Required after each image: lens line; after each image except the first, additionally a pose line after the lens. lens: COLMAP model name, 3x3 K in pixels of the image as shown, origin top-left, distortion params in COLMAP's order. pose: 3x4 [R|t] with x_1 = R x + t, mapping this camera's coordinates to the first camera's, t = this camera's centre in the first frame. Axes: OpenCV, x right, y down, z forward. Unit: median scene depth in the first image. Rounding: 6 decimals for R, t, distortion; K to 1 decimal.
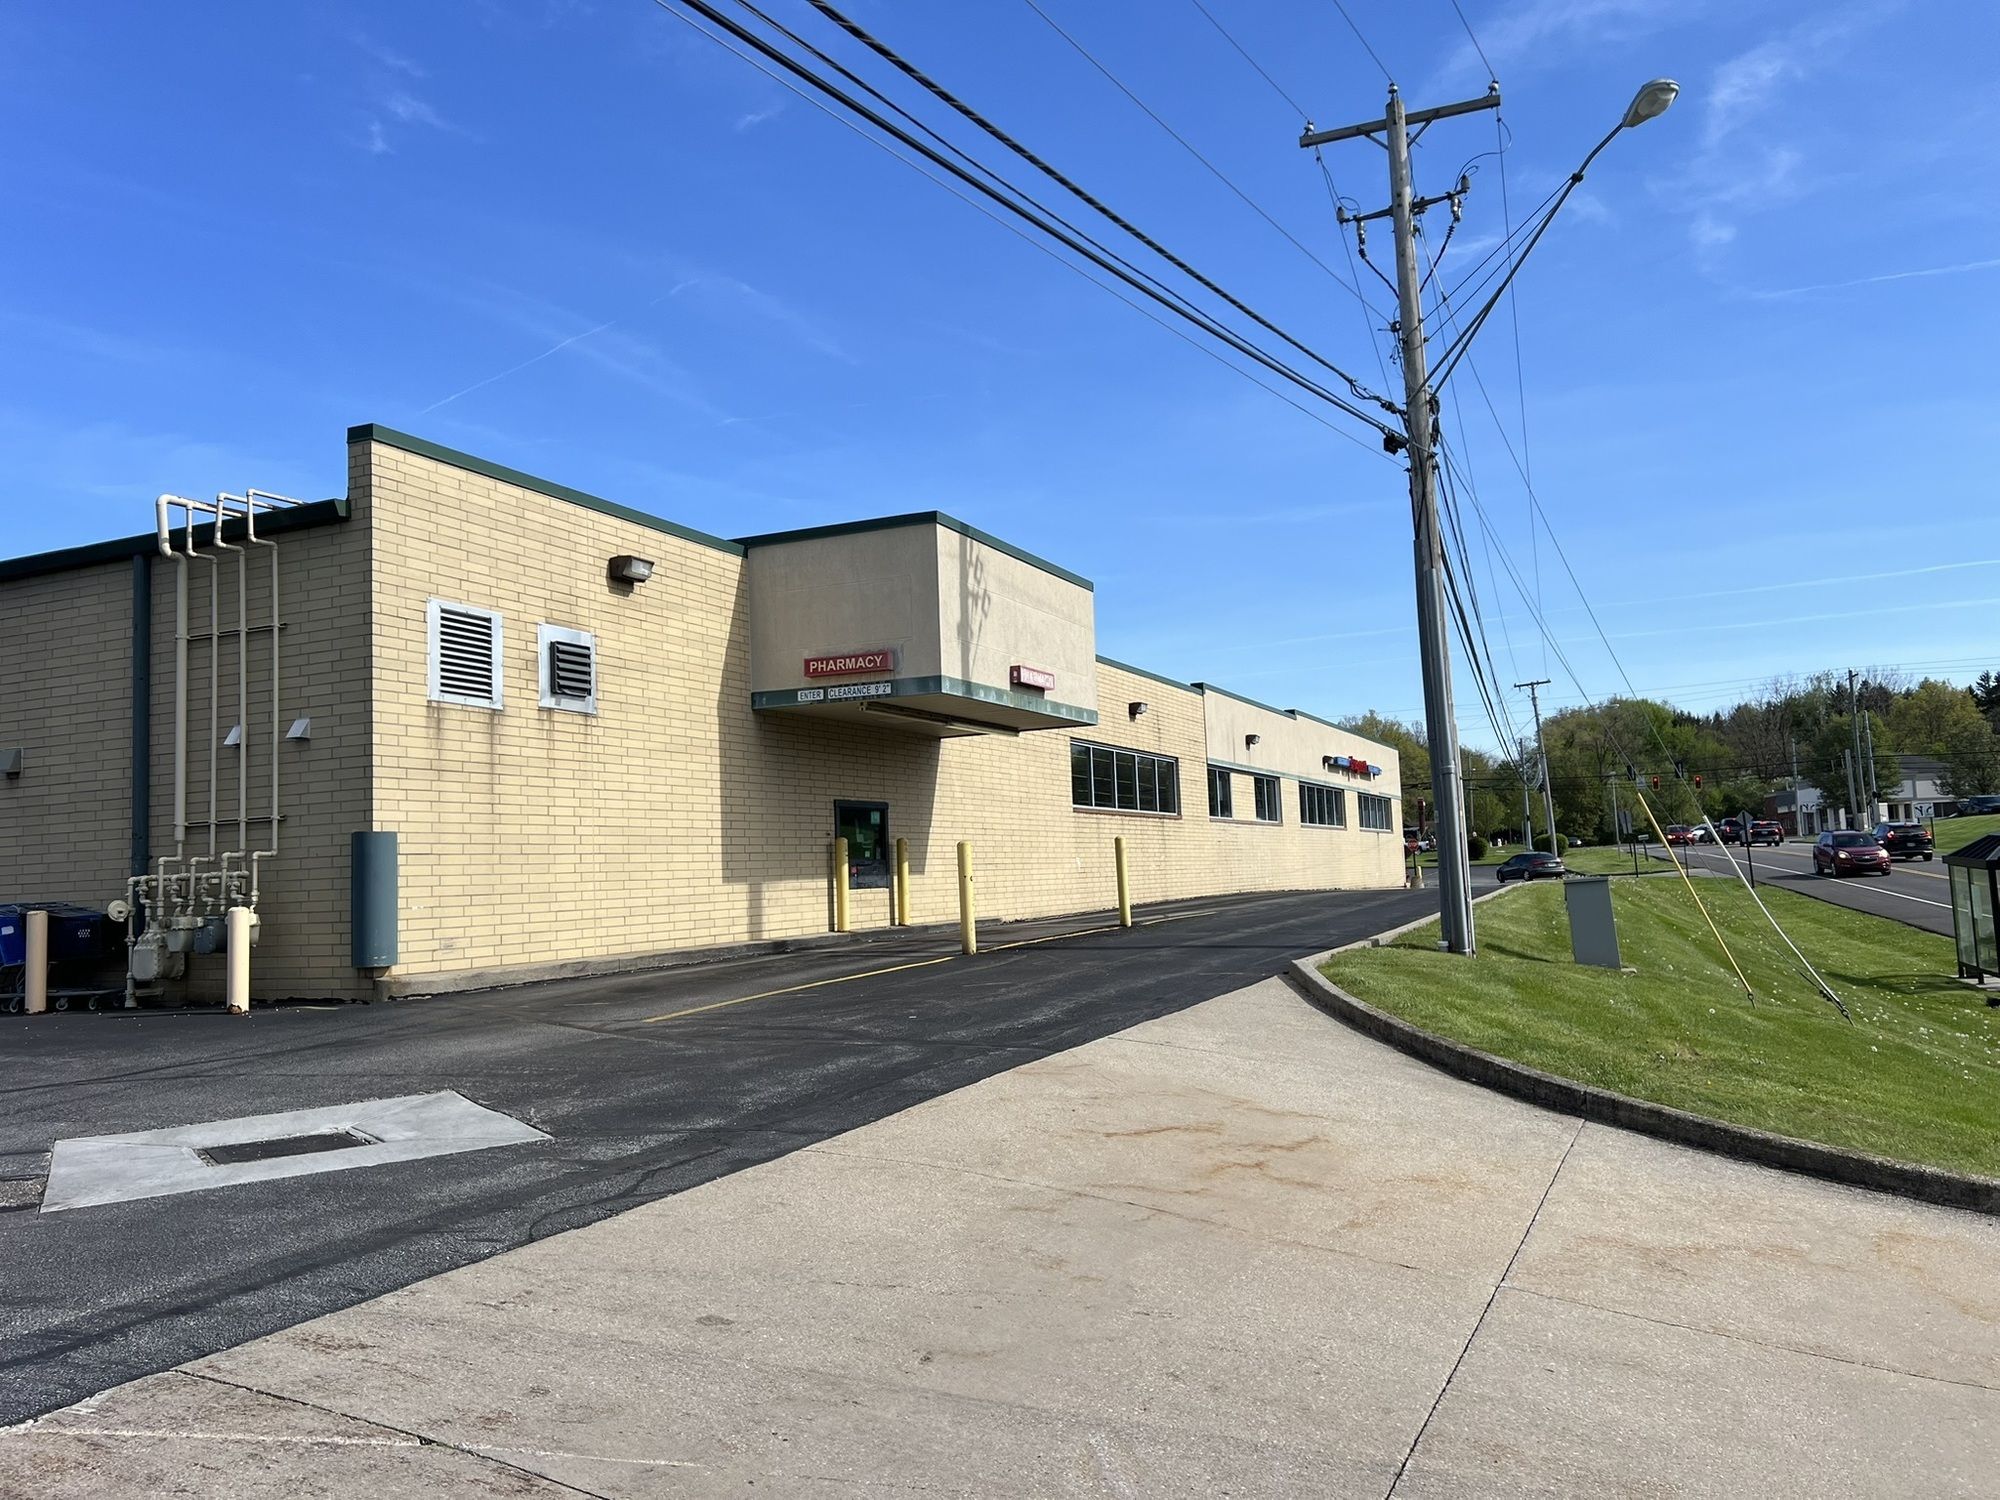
lens RADIAL K [[1506.1, 0, 1000.0], [0, 1506.1, 750.0], [0, 0, 1]] dist [-0.000227, -0.000065]
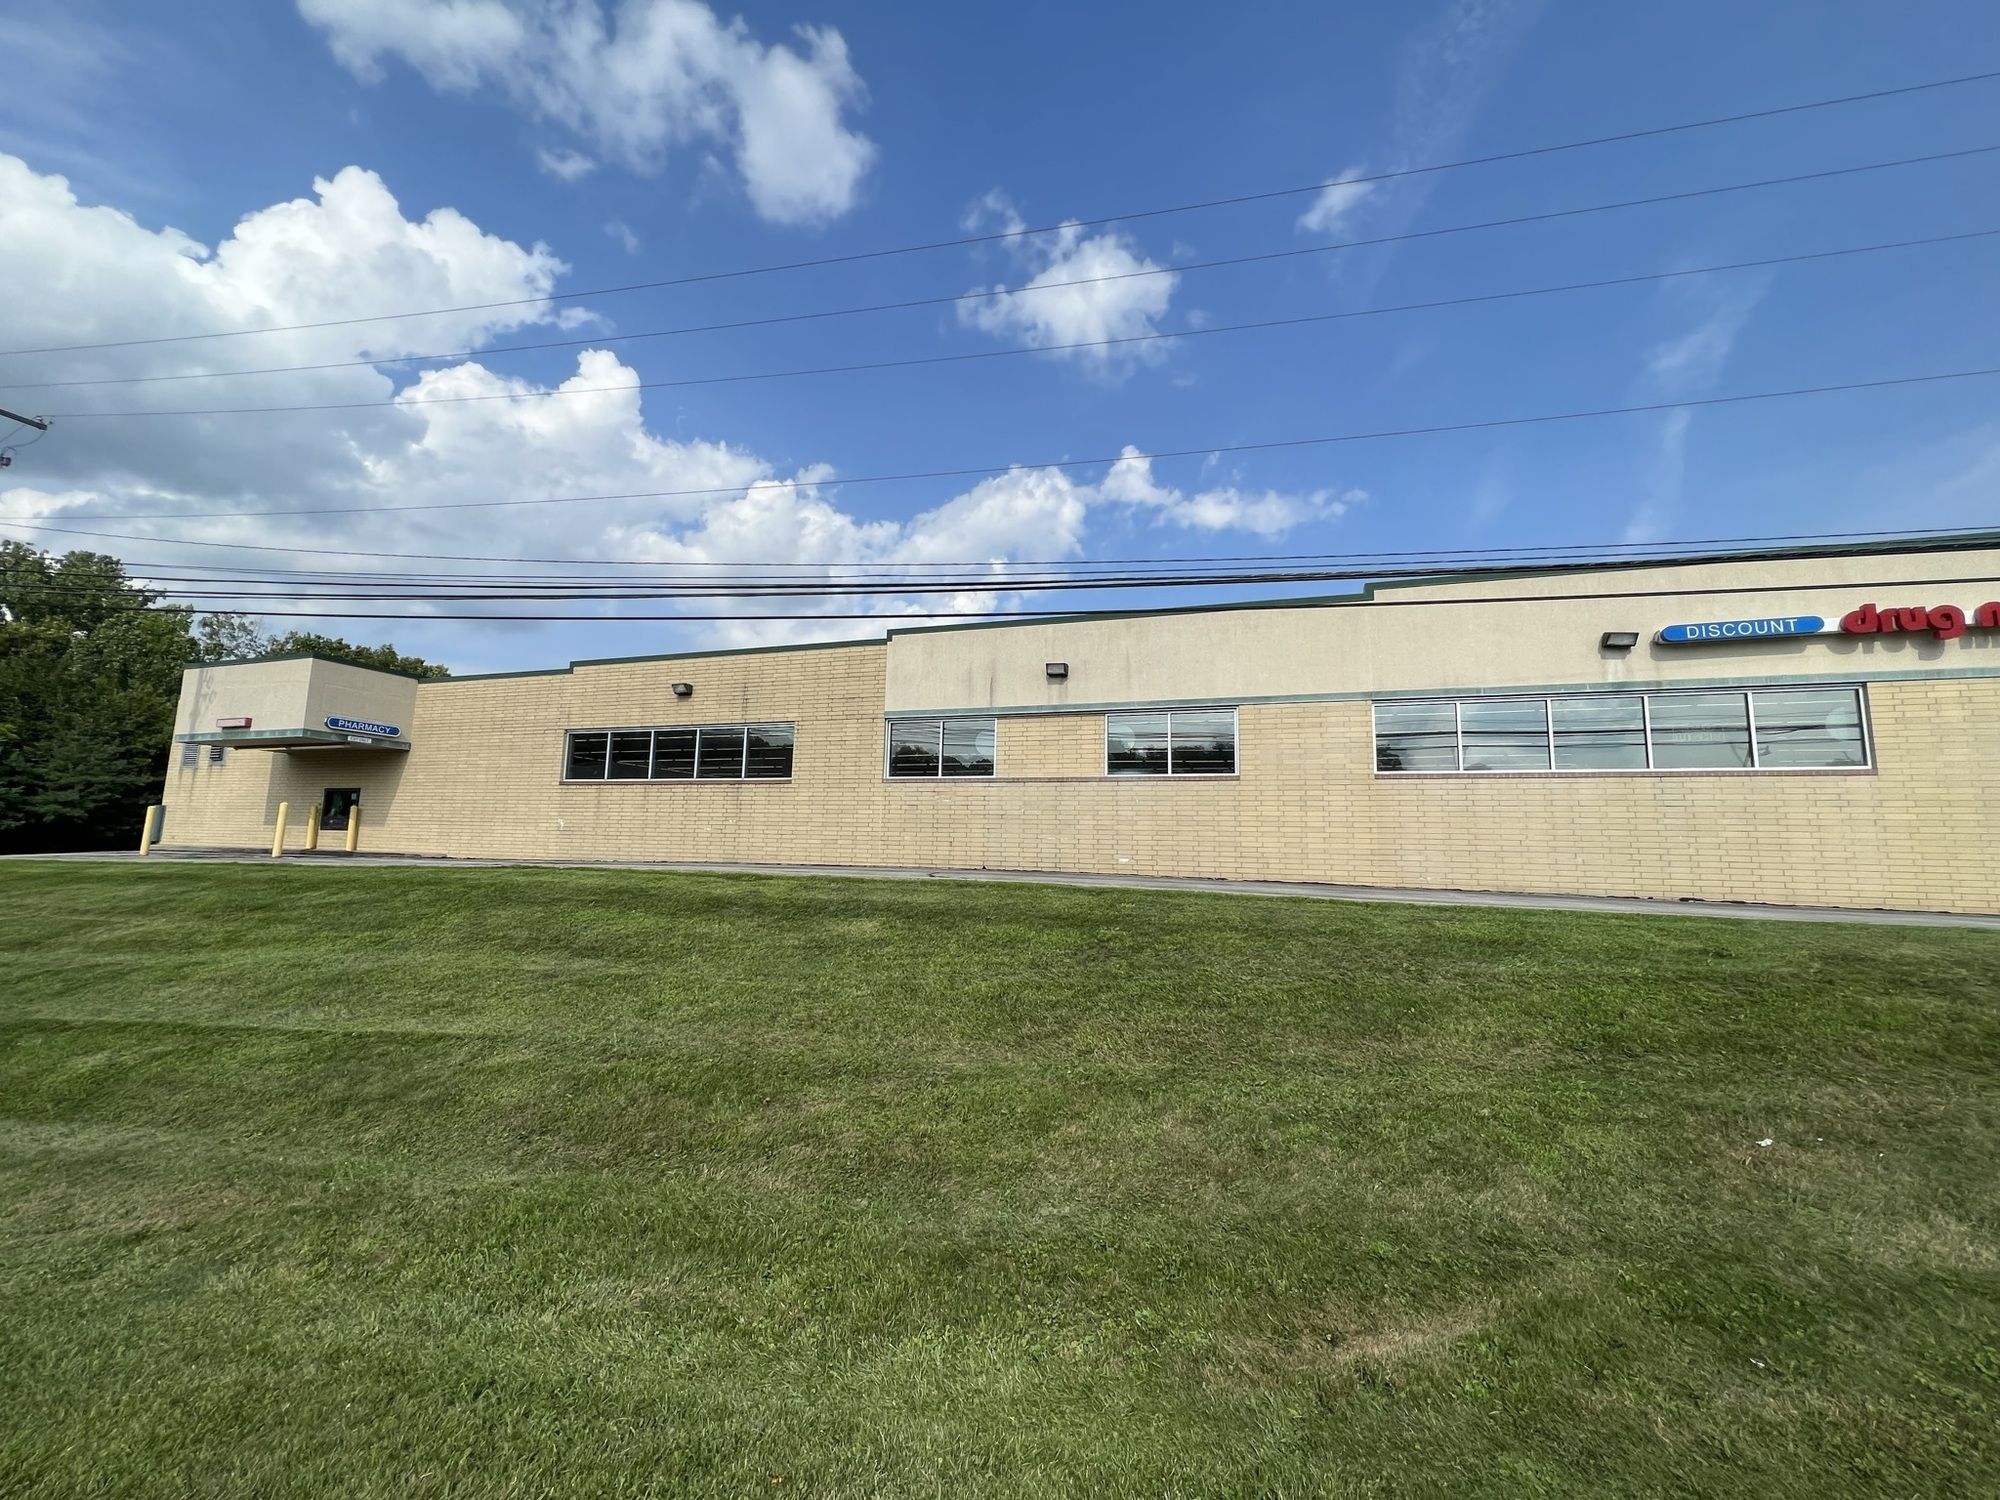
lens RADIAL K [[811.8, 0, 1000.0], [0, 811.8, 750.0], [0, 0, 1]] dist [-0.000131, 0.000124]
pose [[0.072873, -0.103023, -0.992006, 1.193461], [0.050735, 0.993746, -0.099477, 0.151579], [0.996050, -0.043080, 0.077644, 1.962575]]
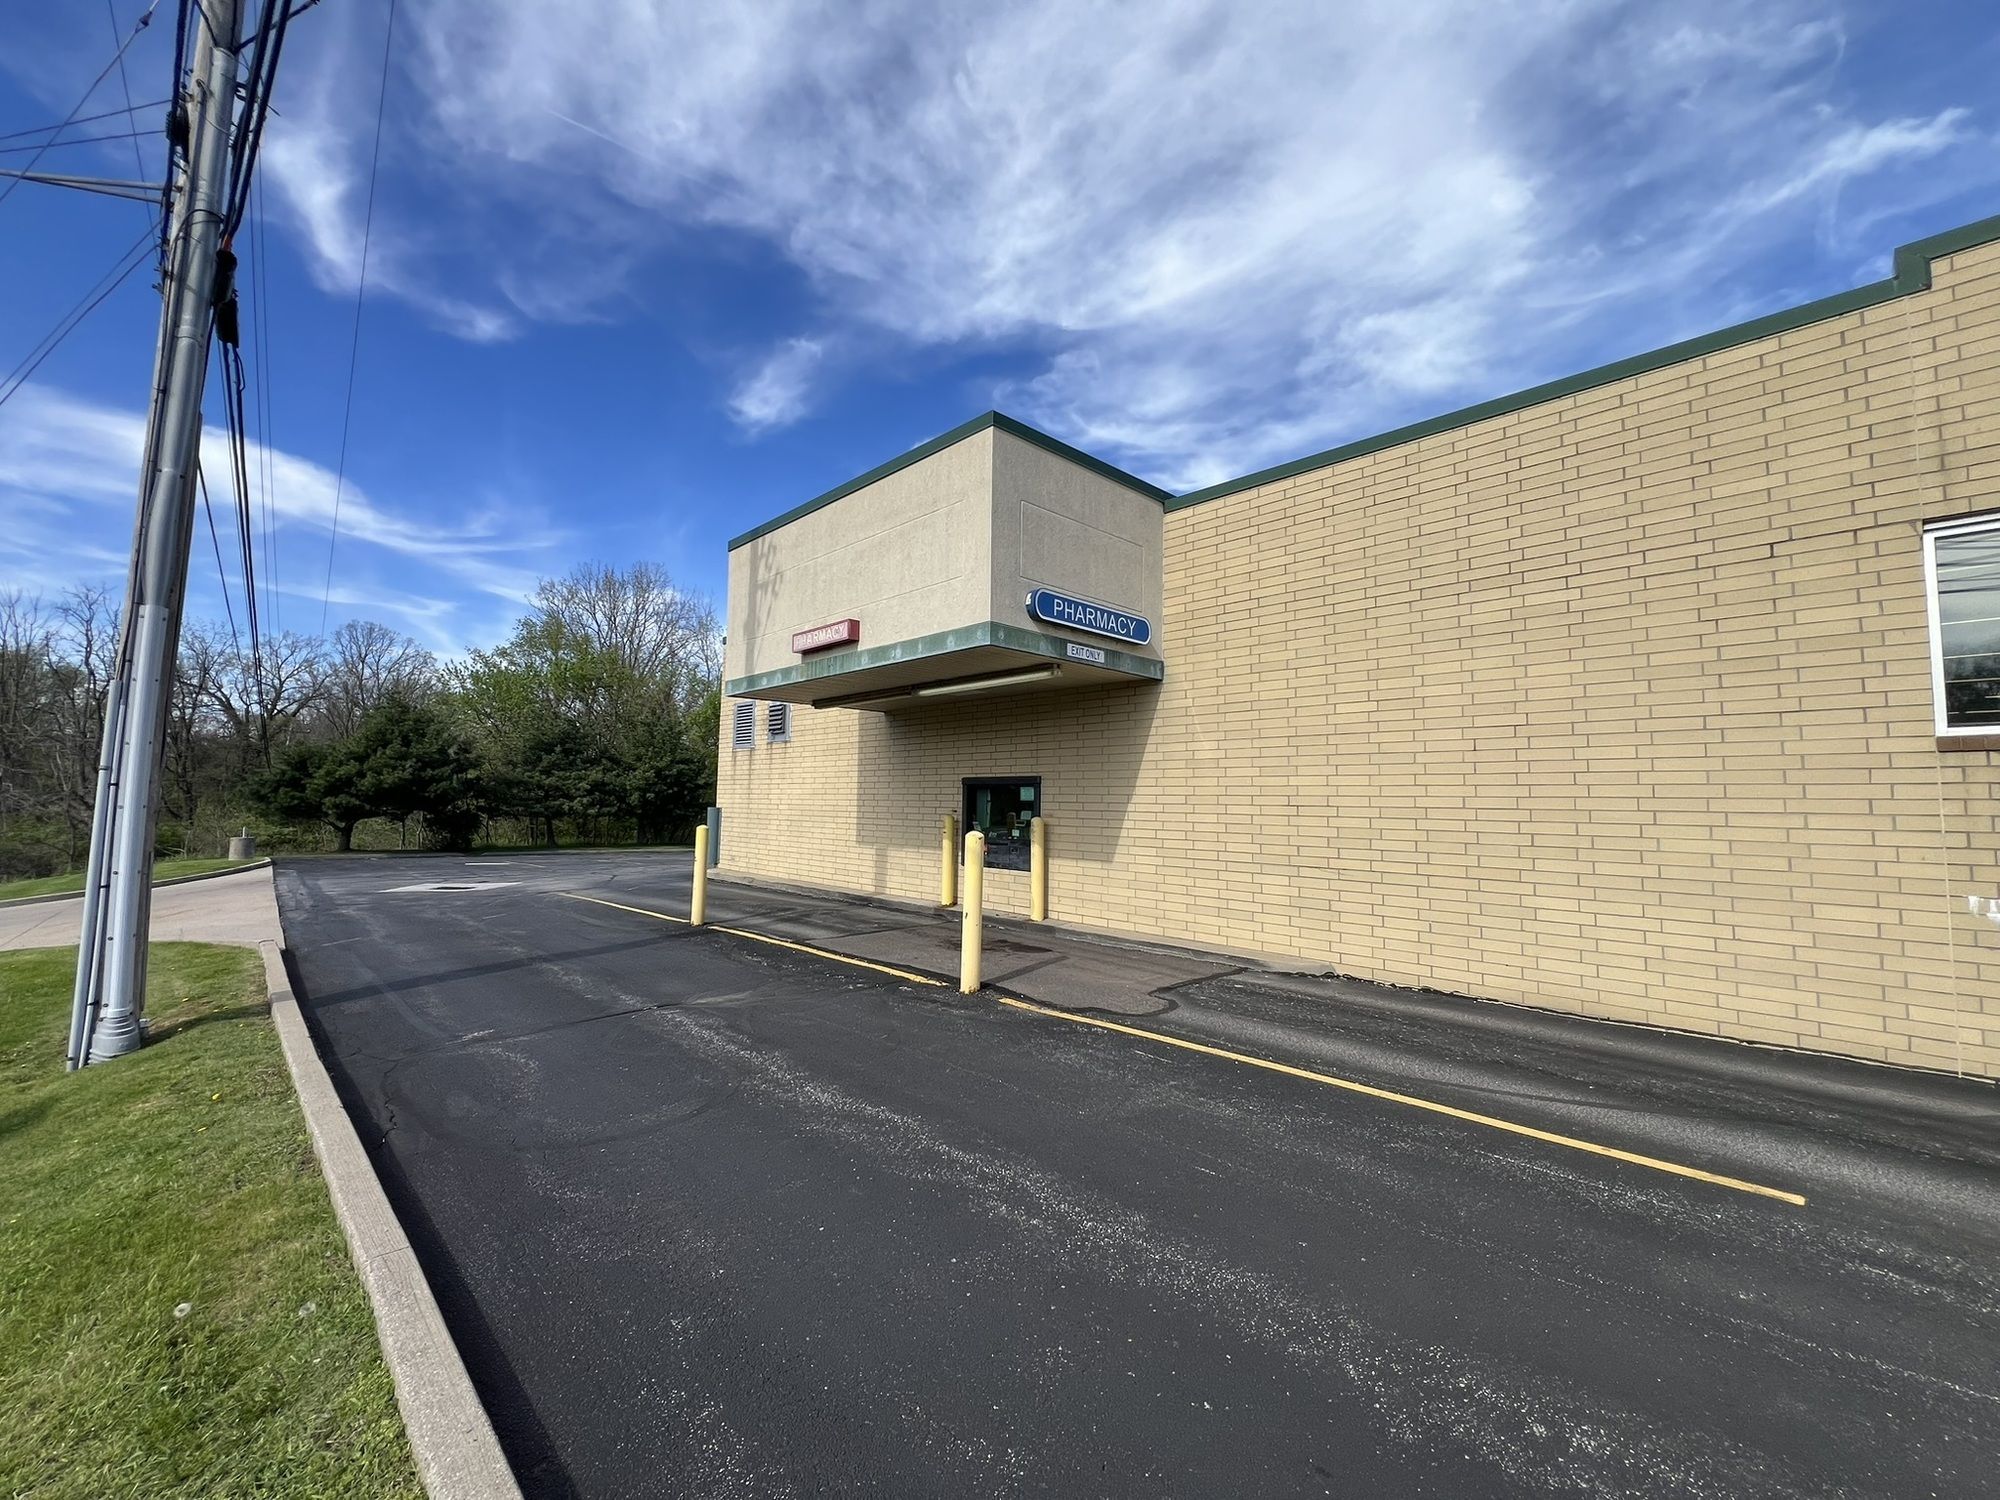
lens RADIAL K [[811.8, 0, 1000.0], [0, 811.8, 750.0], [0, 0, 1]] dist [-0.000131, 0.000124]
pose [[-0.382878, -0.039224, -0.922966, 0.411290], [0.067912, 0.995200, -0.070466, 0.056507], [0.921299, -0.089661, -0.378376, 1.271642]]
